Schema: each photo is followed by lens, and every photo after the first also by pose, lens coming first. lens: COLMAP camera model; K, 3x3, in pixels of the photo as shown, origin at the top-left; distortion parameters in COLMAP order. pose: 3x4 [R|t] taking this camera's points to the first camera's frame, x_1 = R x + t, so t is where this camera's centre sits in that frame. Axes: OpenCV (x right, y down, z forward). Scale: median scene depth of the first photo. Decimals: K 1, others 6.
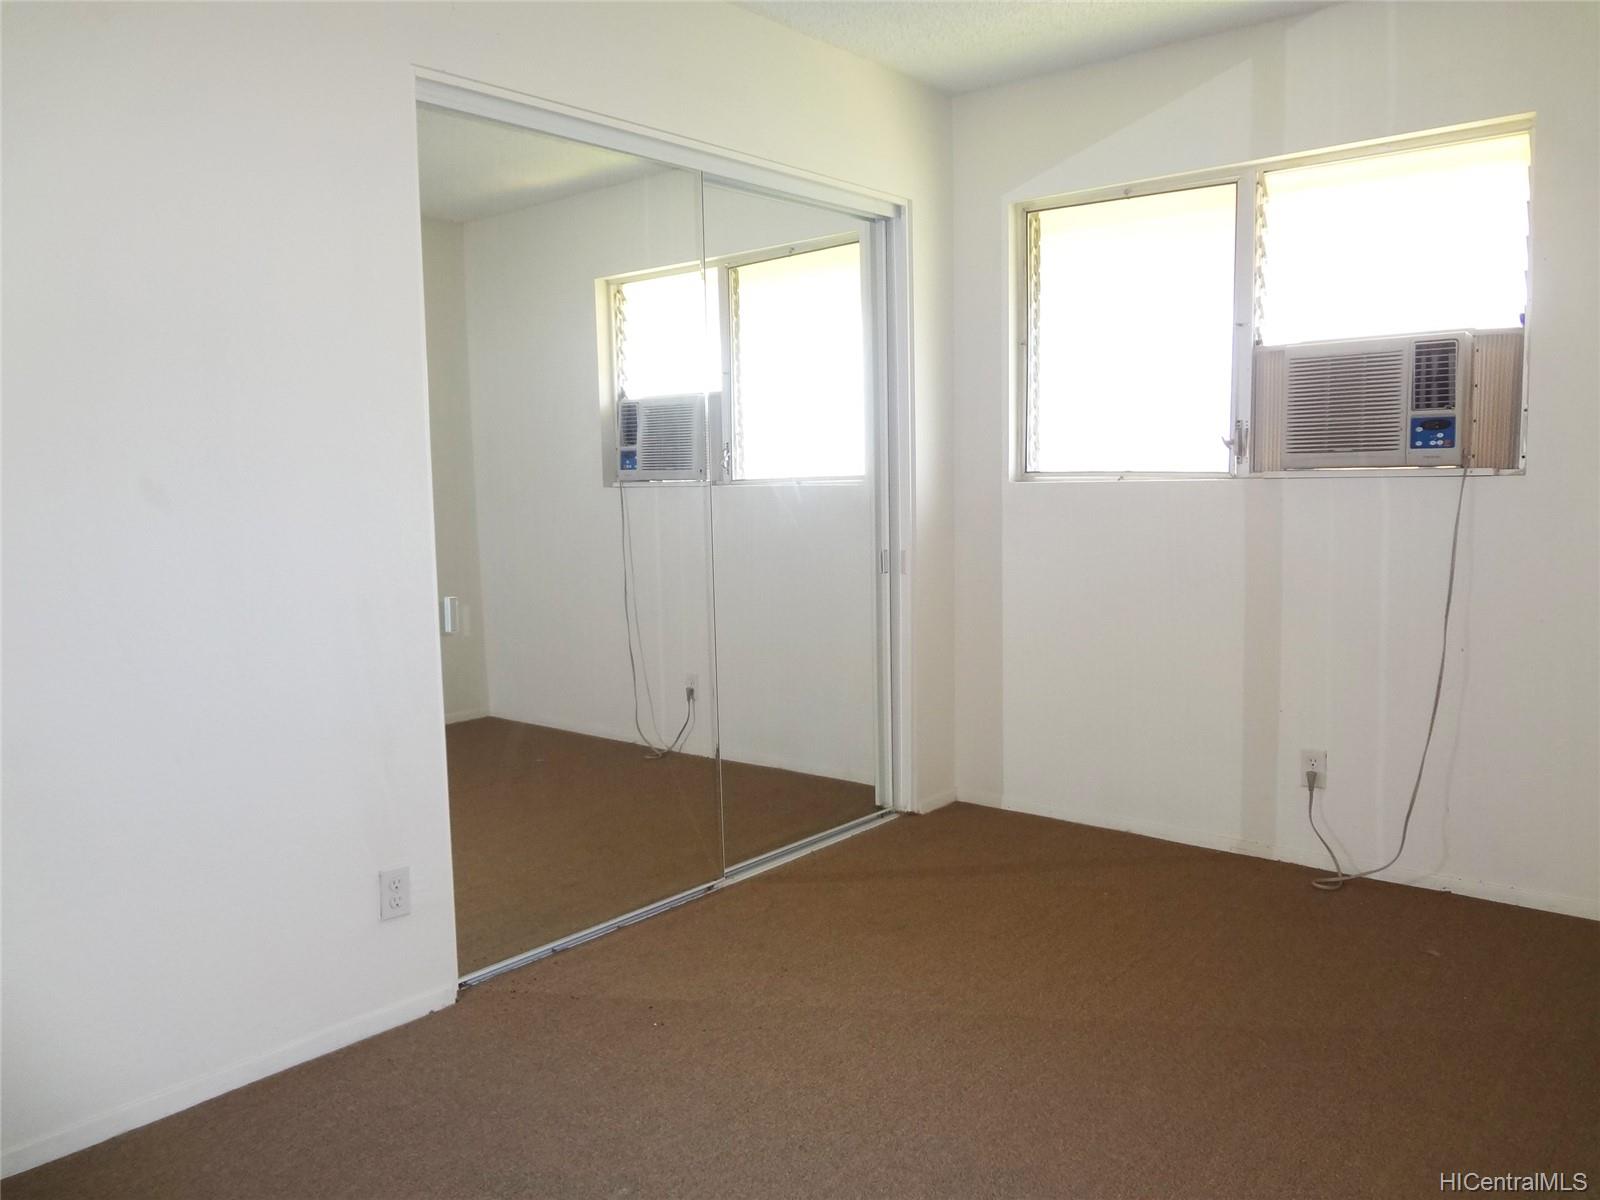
lens RADIAL K [[1182.3, 0, 800.0], [0, 1182.3, 600.0], [0, 0, 1]] dist [-0.046108, 0.006102]
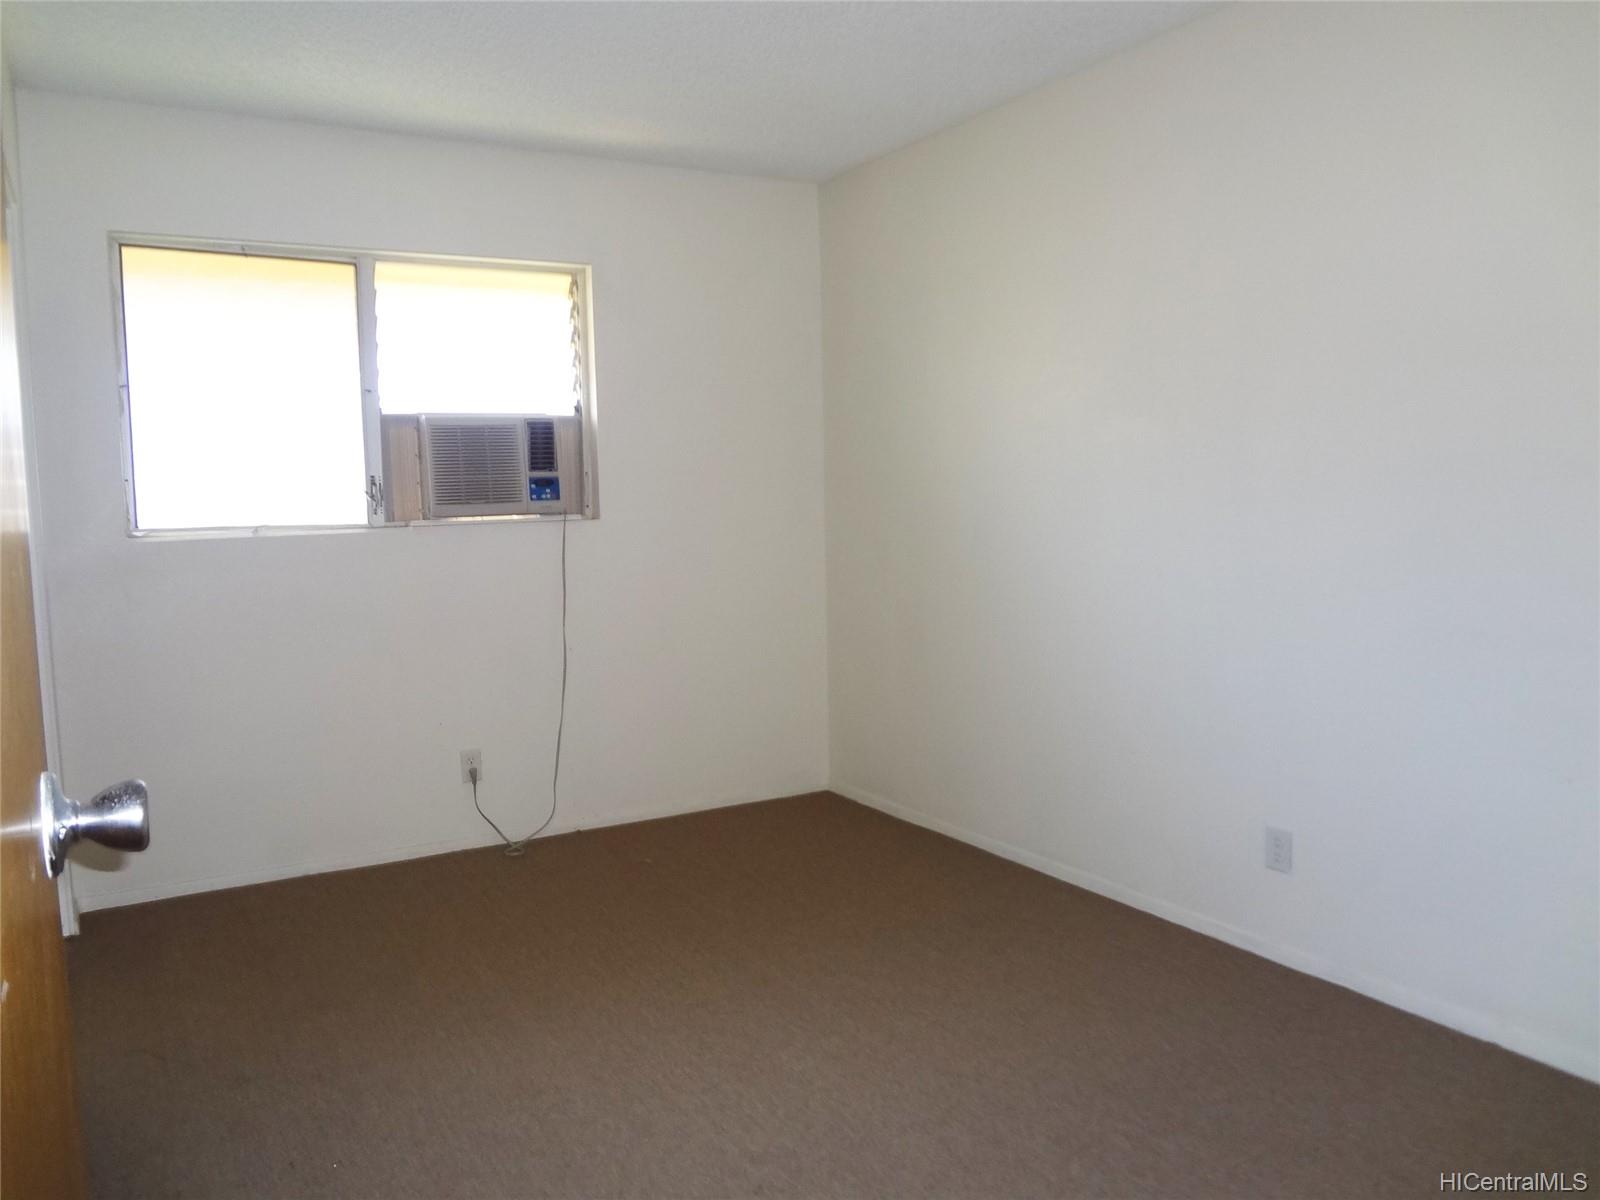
lens RADIAL K [[1182.3, 0, 800.0], [0, 1182.3, 600.0], [0, 0, 1]] dist [-0.046108, 0.006102]
pose [[0.326540, -0.060311, 0.943257, -0.609297], [0.122490, 0.992247, 0.021039, -0.009652], [-0.937213, 0.108670, 0.331395, 0.280706]]
